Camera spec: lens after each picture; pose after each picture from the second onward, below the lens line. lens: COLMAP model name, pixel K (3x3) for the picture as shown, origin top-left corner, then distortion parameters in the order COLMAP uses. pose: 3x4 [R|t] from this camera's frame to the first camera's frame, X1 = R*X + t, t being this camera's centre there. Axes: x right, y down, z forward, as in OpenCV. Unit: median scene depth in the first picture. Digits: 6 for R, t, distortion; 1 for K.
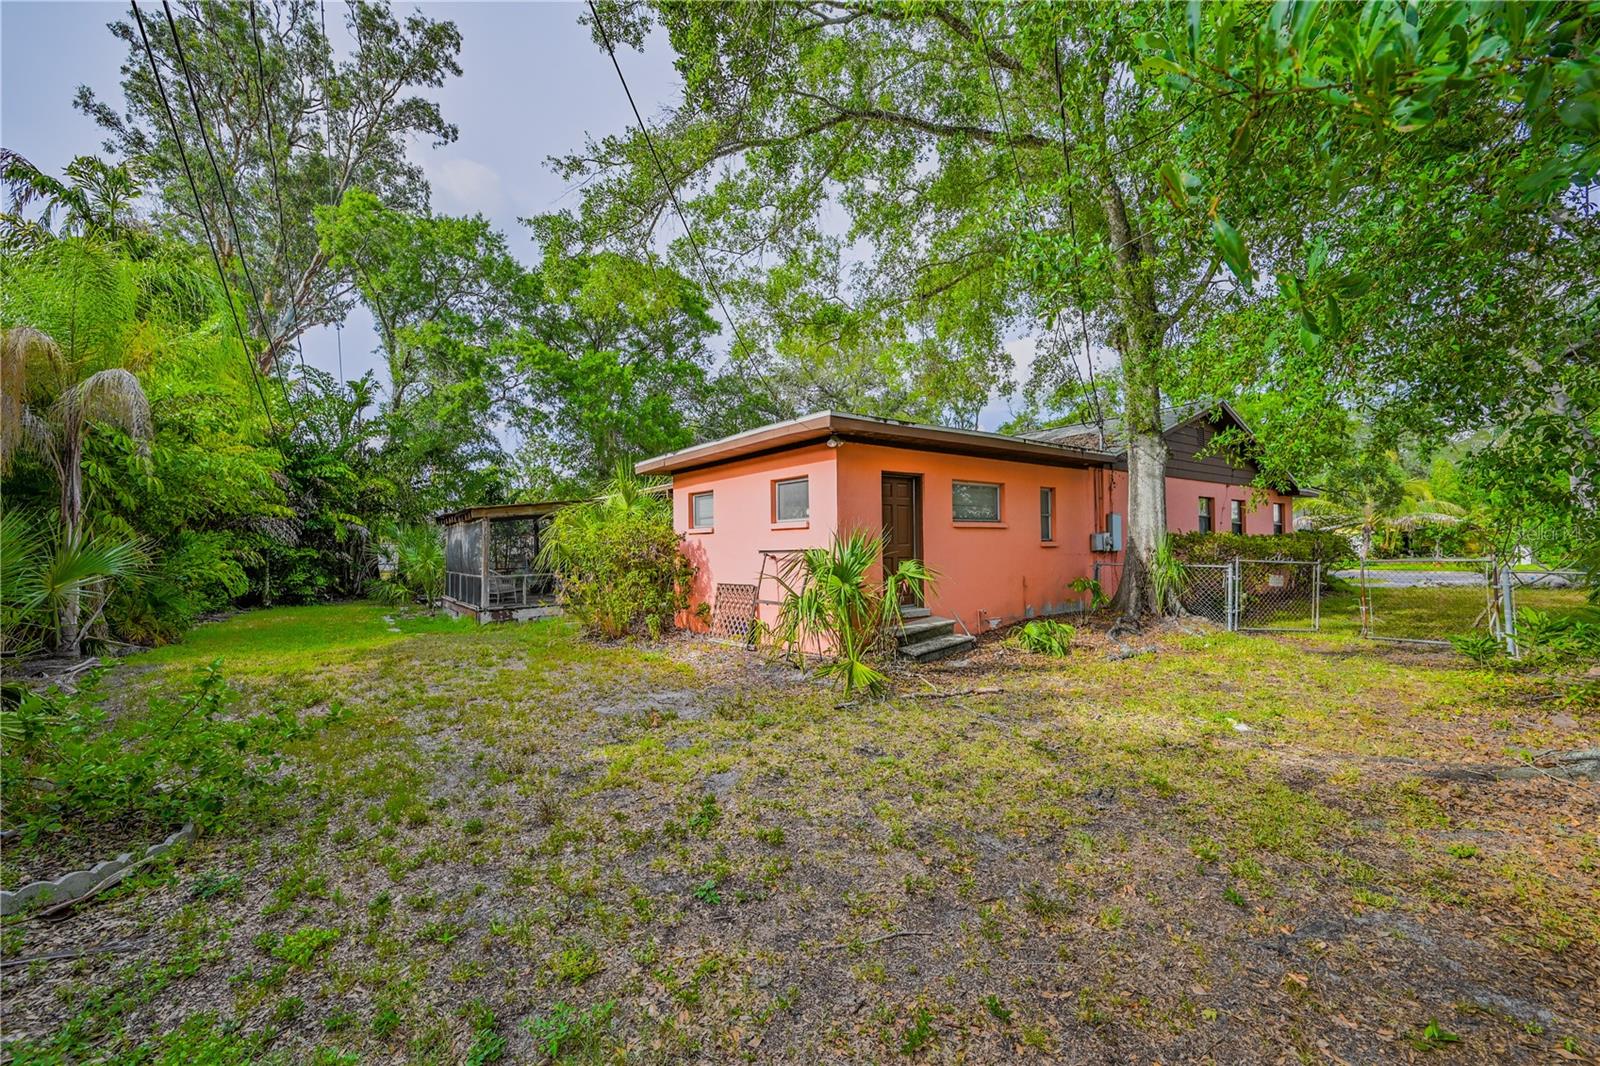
lens RADIAL K [[644.5, 0, 800.0], [0, 644.5, 533.0], [0, 0, 1]] dist [-0.000854, -0.000134]
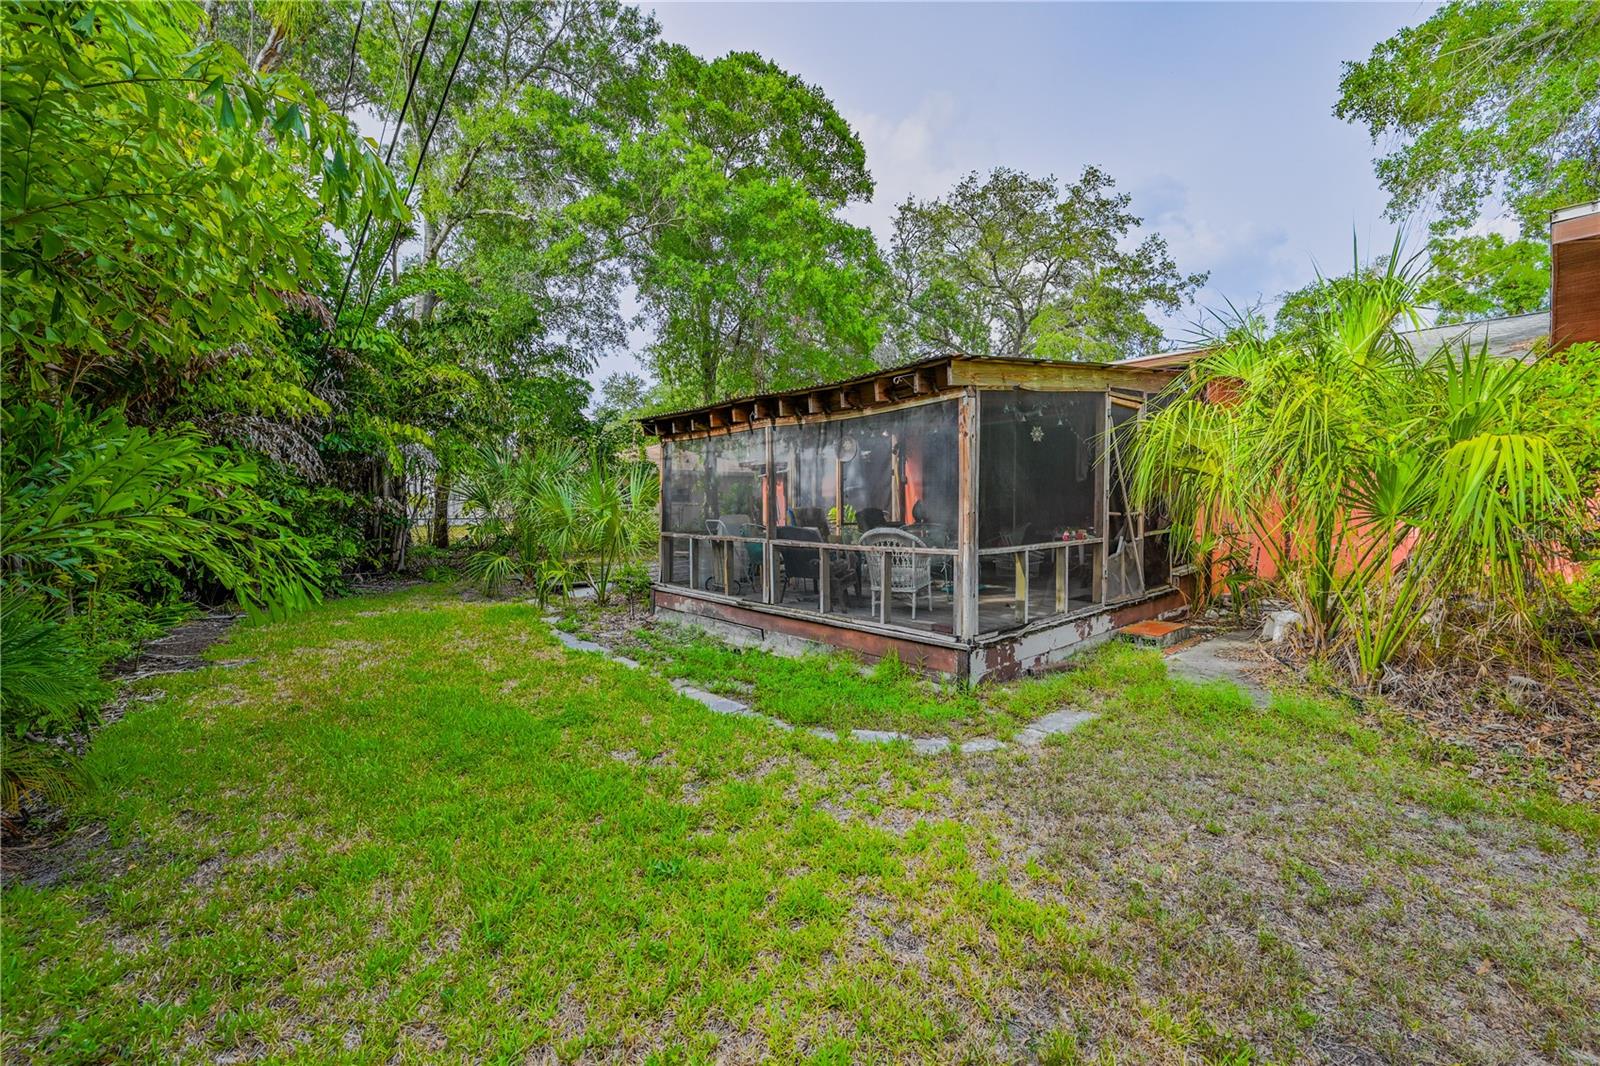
lens RADIAL K [[644.5, 0, 800.0], [0, 644.5, 533.0], [0, 0, 1]] dist [-0.000854, -0.000134]
pose [[0.997085, 0.000882, 0.076290, -0.419013], [-0.005849, 0.997874, 0.064912, 0.023485], [-0.076070, -0.065169, 0.994971, 0.442780]]
